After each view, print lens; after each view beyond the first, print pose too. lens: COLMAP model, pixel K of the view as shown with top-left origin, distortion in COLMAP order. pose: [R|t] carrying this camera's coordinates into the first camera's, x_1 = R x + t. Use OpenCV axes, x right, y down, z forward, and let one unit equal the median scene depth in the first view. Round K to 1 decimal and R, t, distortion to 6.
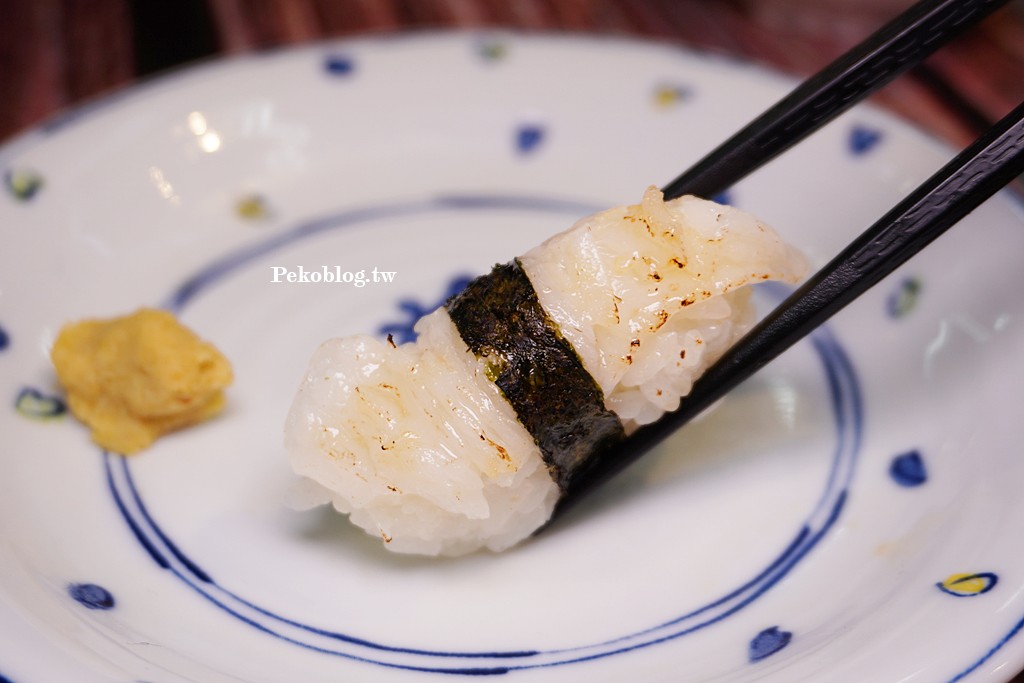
lens RADIAL K [[1249.8, 0, 511.3], [0, 1249.8, 341.7], [0, 0, 1]] dist [0.038214, 0.000000]
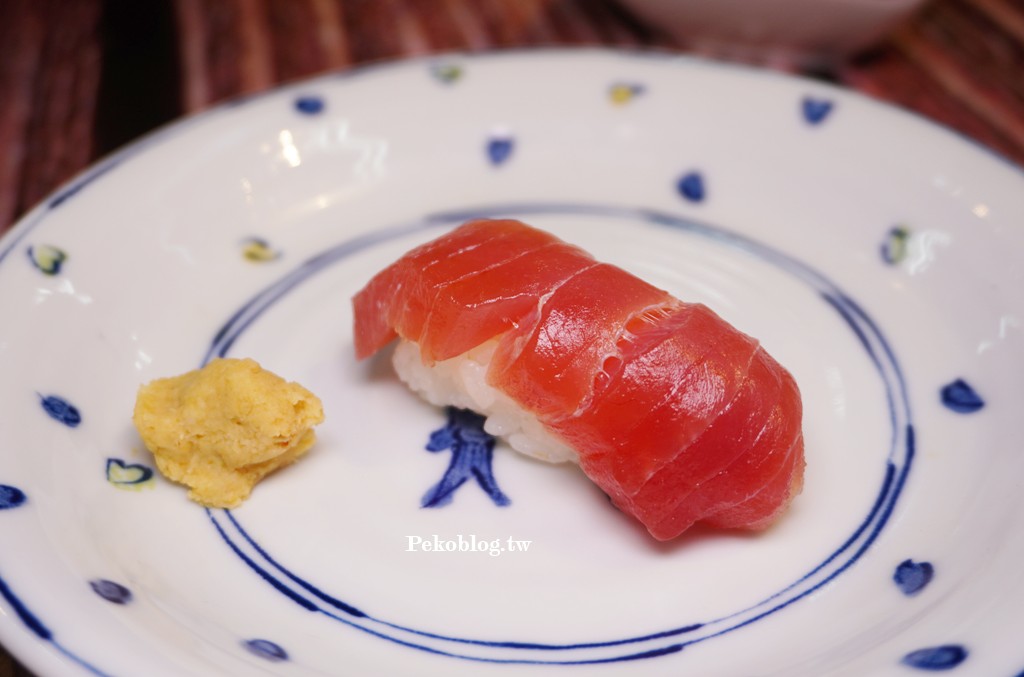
lens RADIAL K [[1141.8, 0, 510.7], [0, 1141.8, 342.2], [0, 0, 1]] dist [0.020182, 0.000000]
pose [[0.979589, -0.152351, 0.131125, -0.198614], [0.152515, 0.988262, 0.008848, -0.014903], [-0.130934, 0.011331, 0.991326, 0.066237]]
